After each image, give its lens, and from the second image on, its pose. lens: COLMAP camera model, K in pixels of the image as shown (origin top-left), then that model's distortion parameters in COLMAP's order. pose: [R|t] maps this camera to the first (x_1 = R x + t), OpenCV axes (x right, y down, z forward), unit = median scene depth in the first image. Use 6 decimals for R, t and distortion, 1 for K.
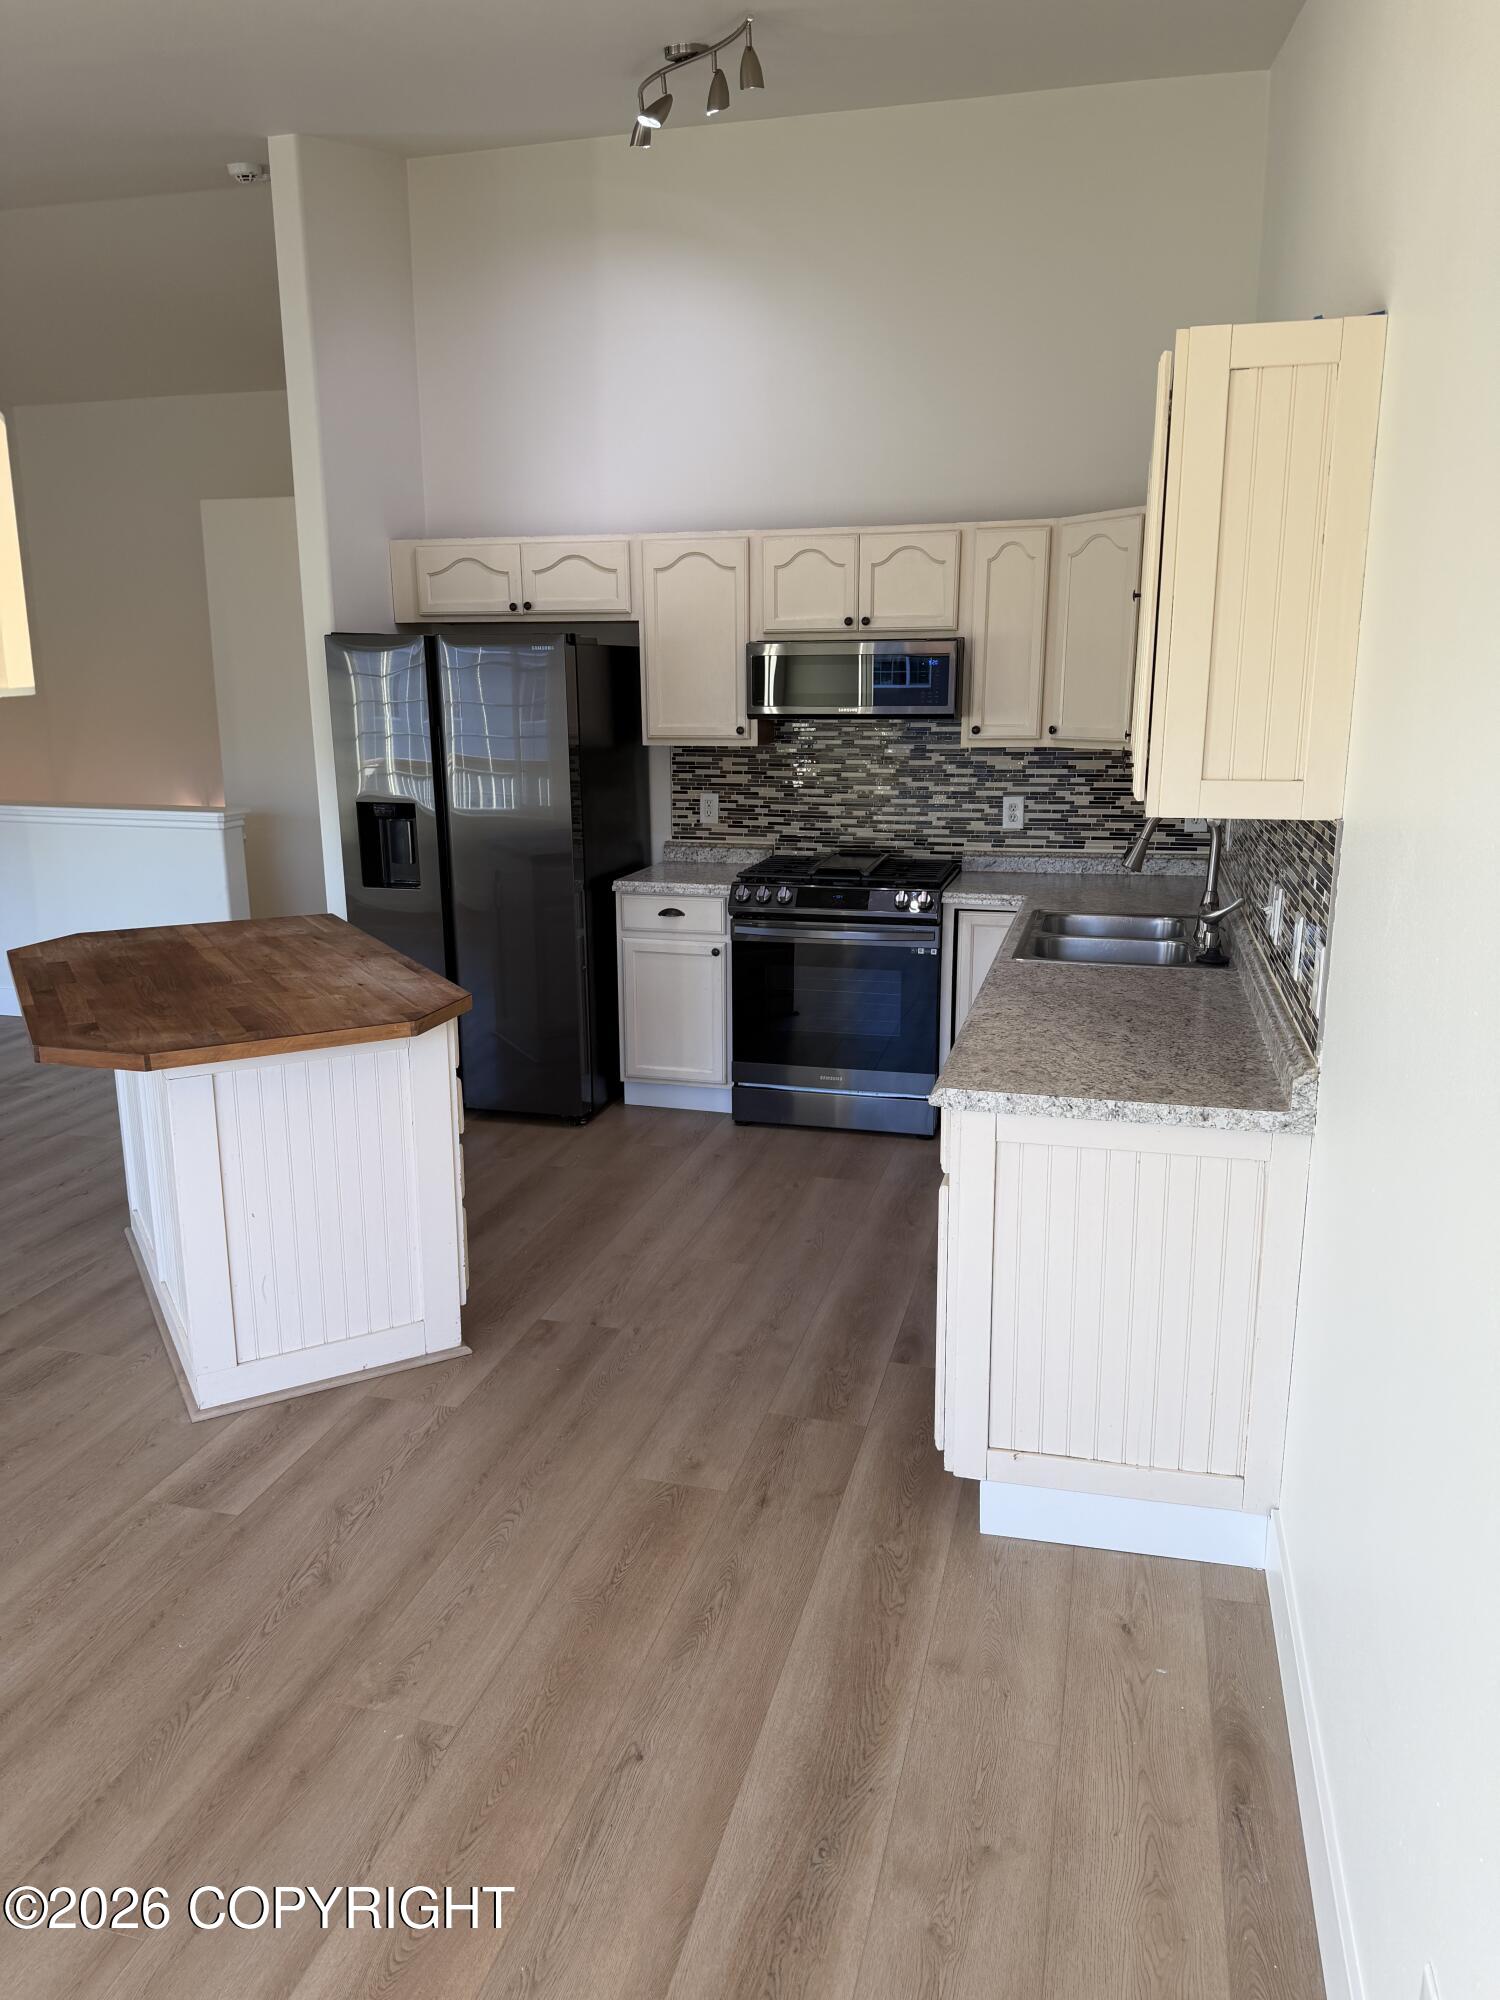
lens RADIAL K [[1405.4, 0, 750.0], [0, 1405.4, 1000.0], [0, 0, 1]] dist [0.090661, -0.096723]
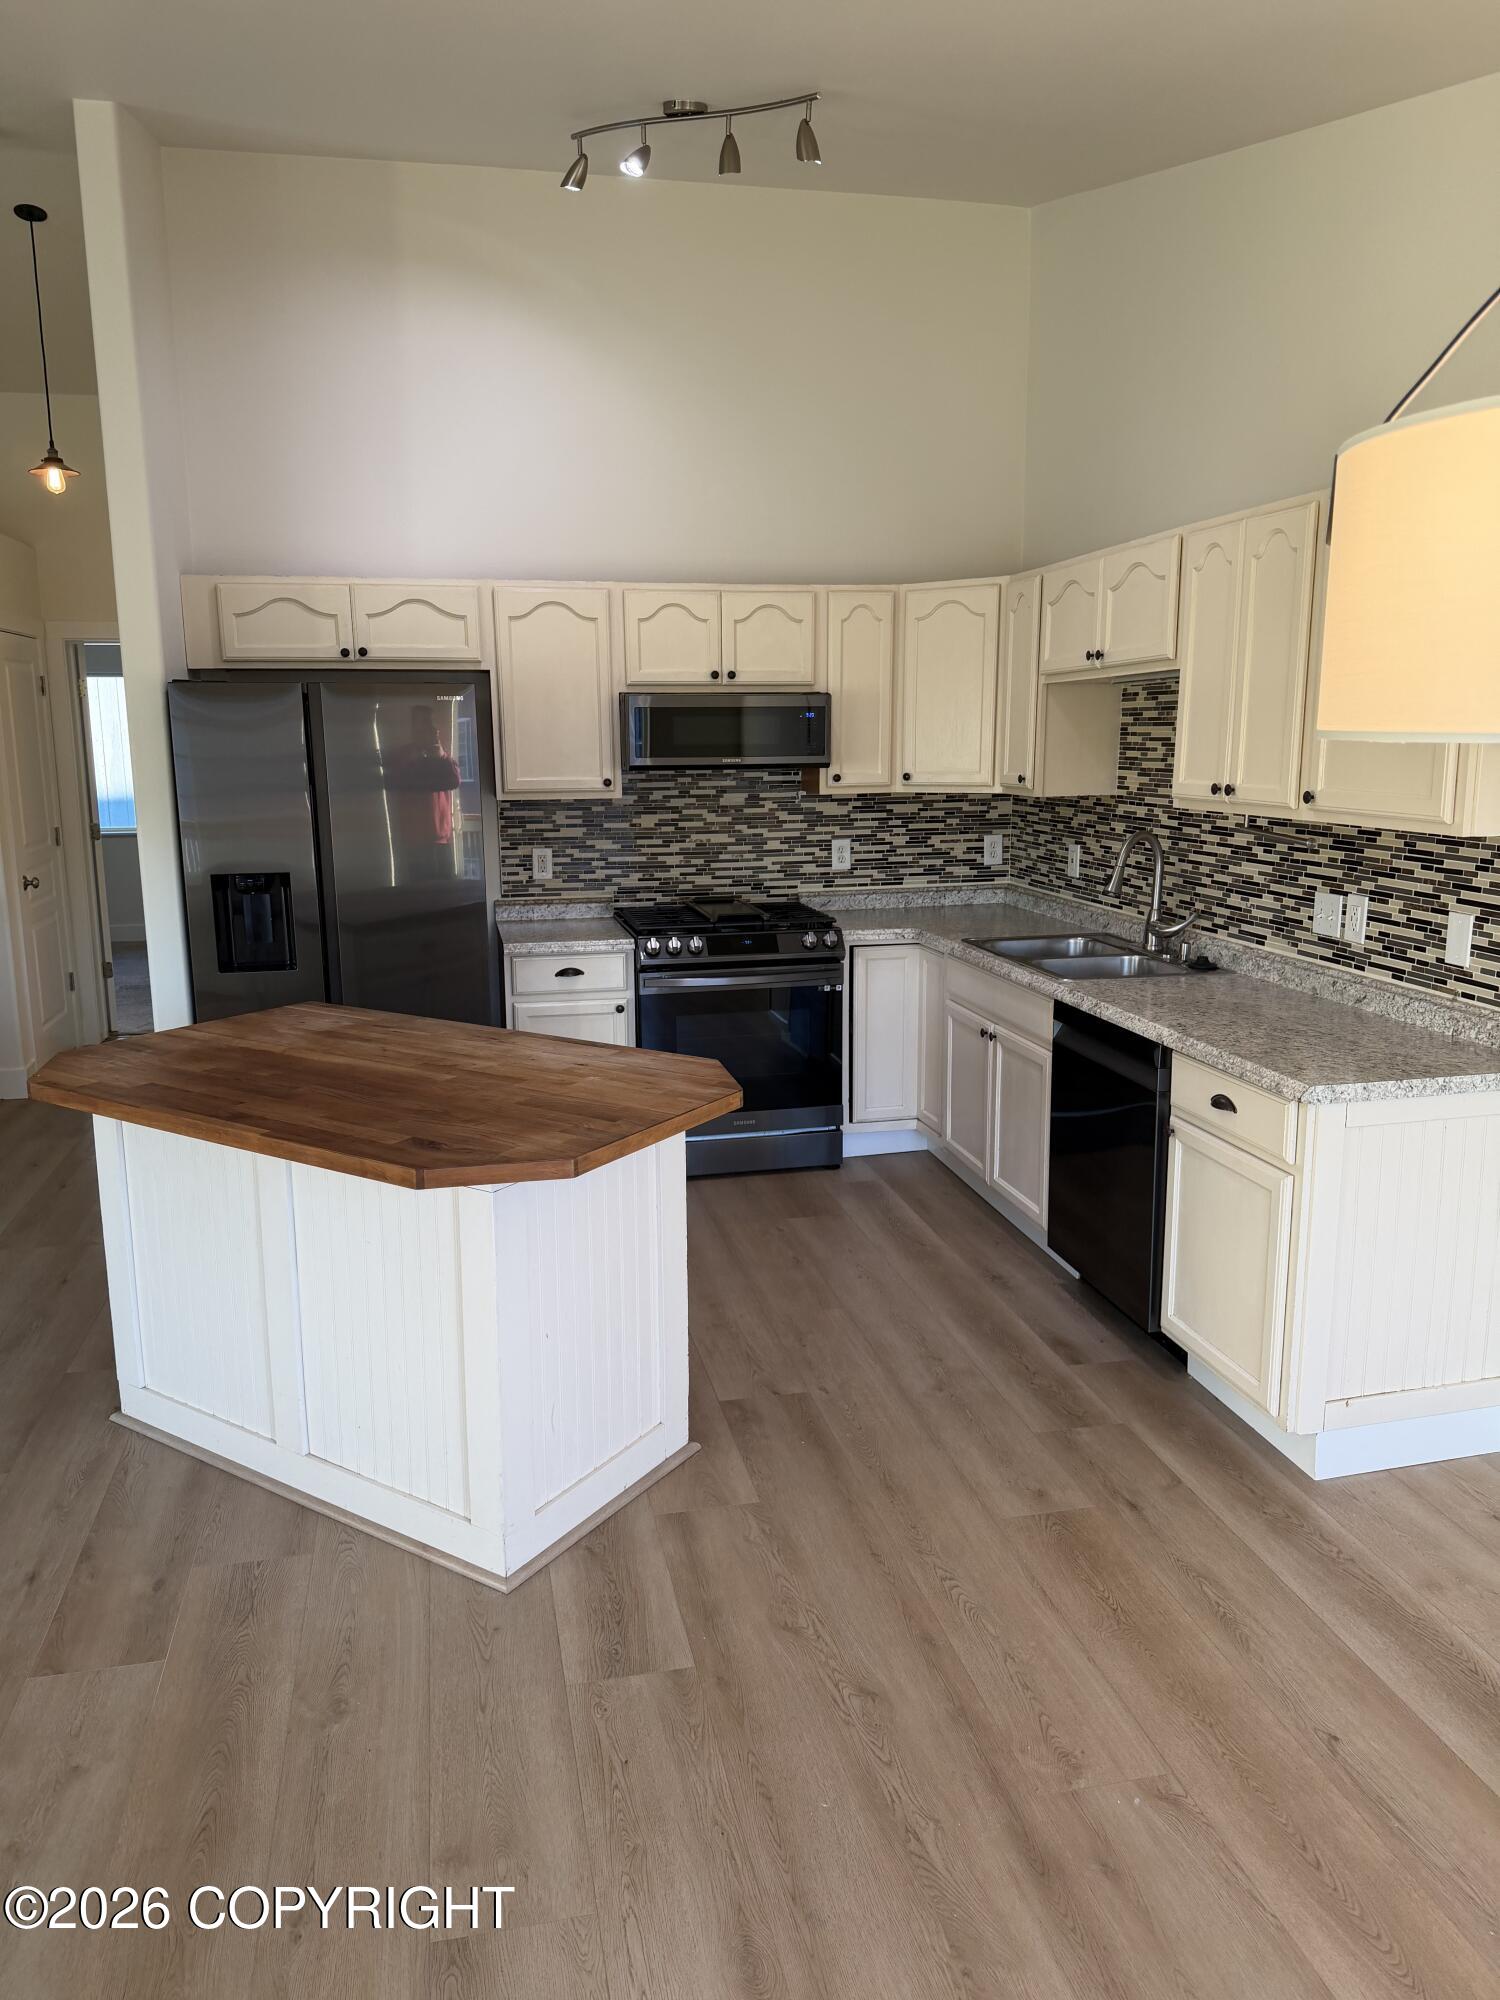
lens RADIAL K [[1392.3, 0, 750.0], [0, 1392.3, 1000.0], [0, 0, 1]] dist [0.049479, -0.064464]
pose [[0.886143, -0.090498, 0.454489, -0.370093], [0.106601, 0.994253, -0.009870, -0.020544], [-0.450983, 0.057195, 0.890698, 0.099908]]
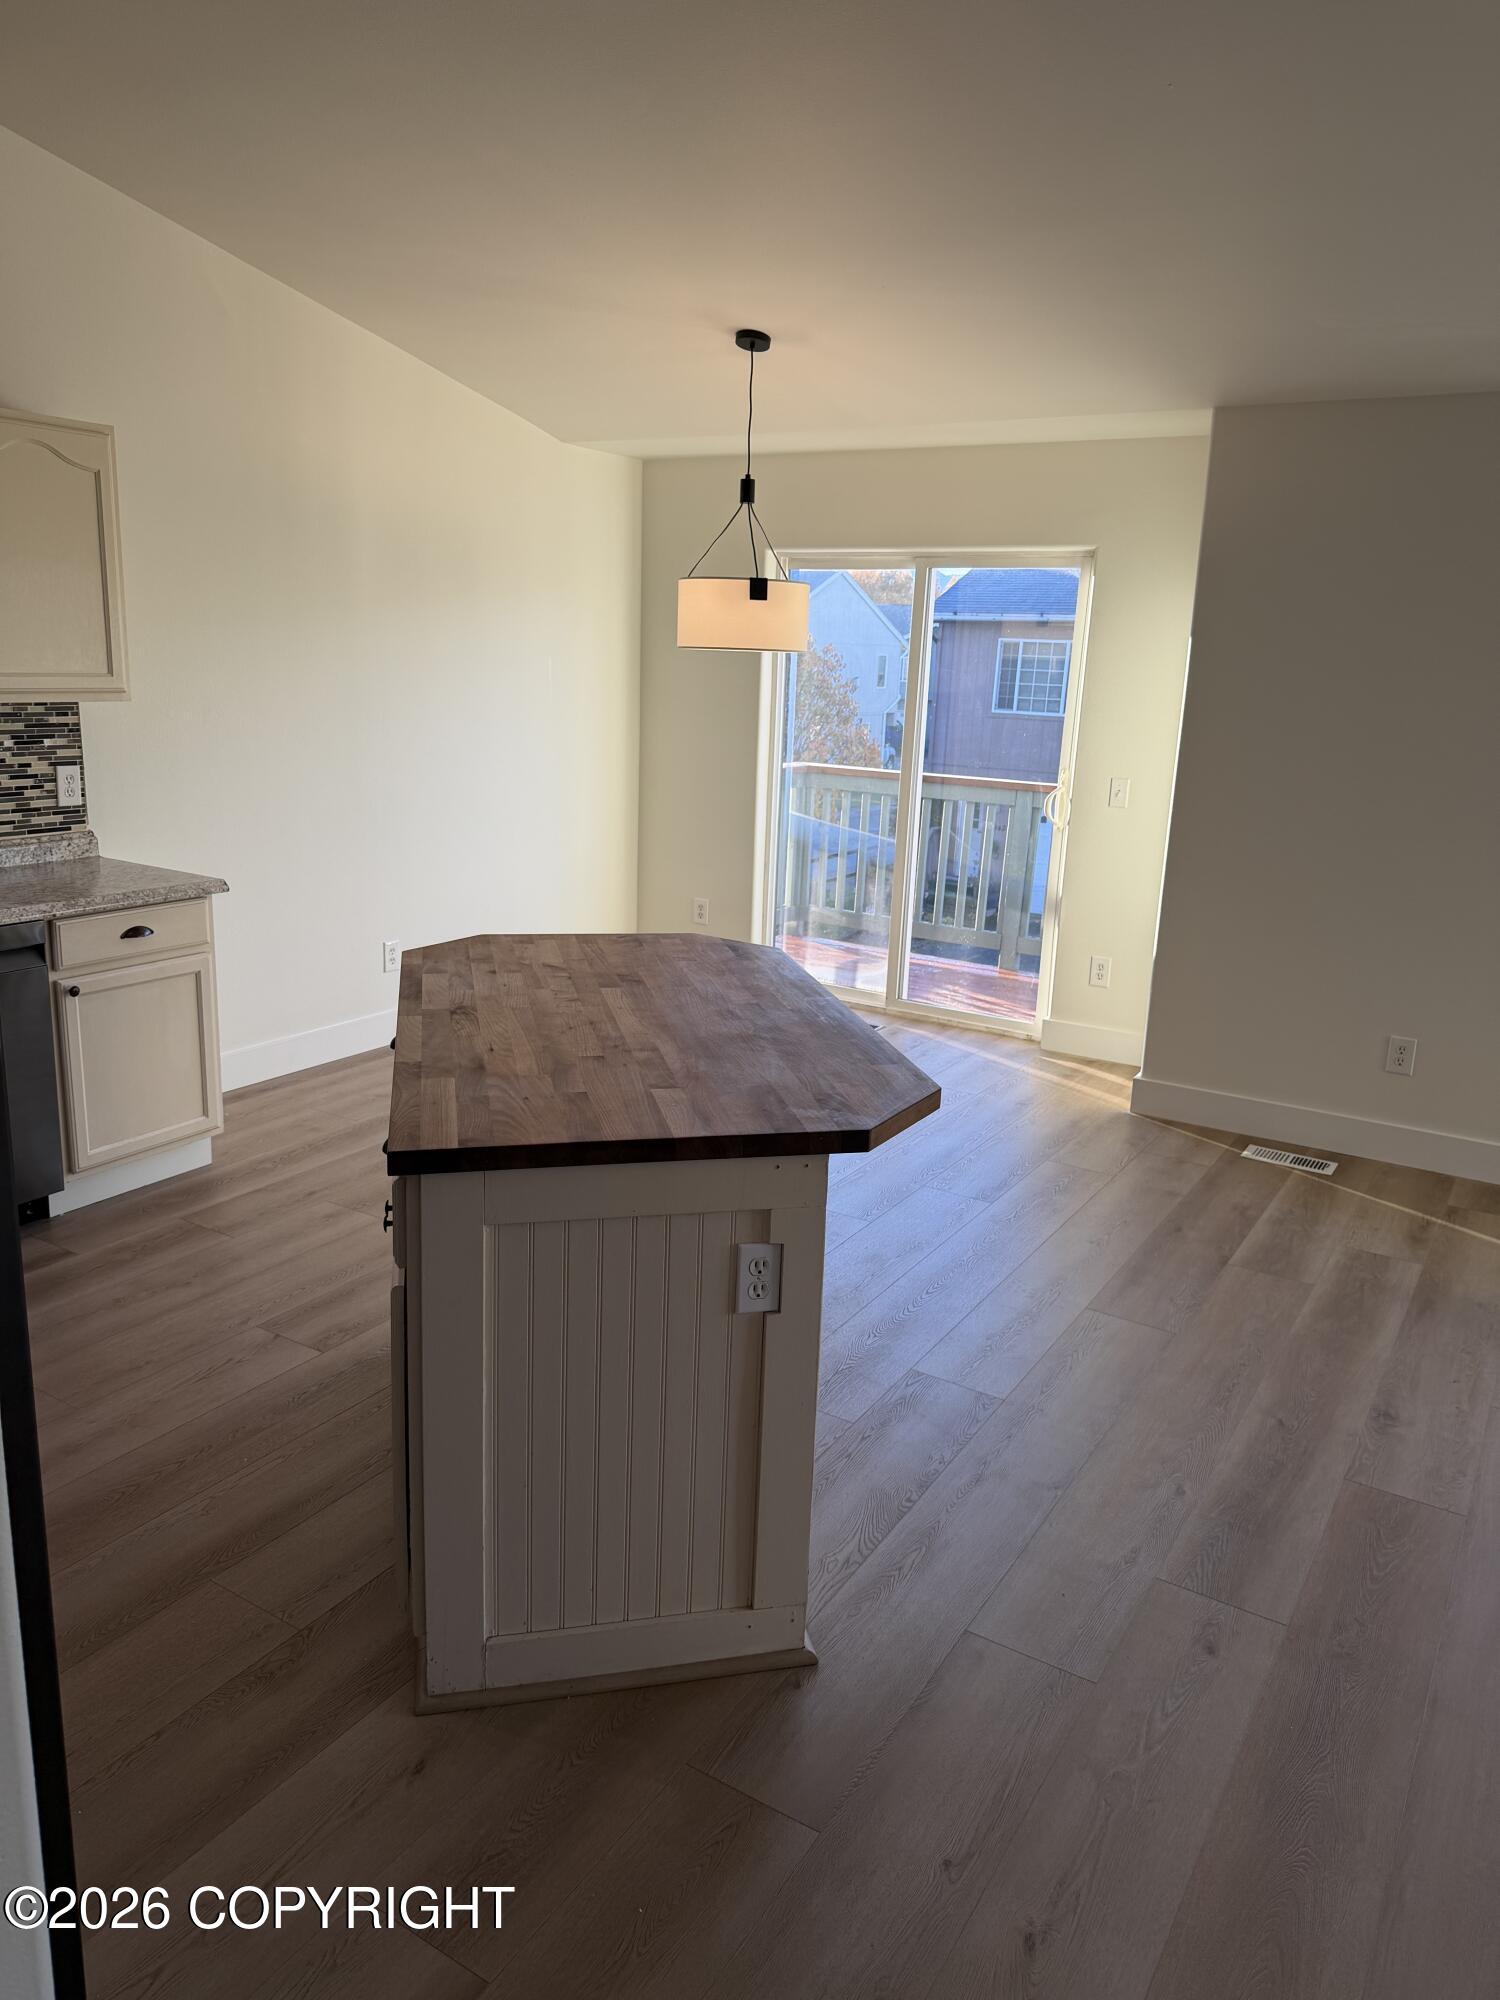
lens RADIAL K [[1392.3, 0, 750.0], [0, 1392.3, 1000.0], [0, 0, 1]] dist [0.049479, -0.064464]
pose [[-0.958641, -0.096976, 0.267587, -0.430838], [0.032372, 0.896912, 0.441022, -0.243243], [-0.282771, 0.431444, -0.856678, 1.101368]]
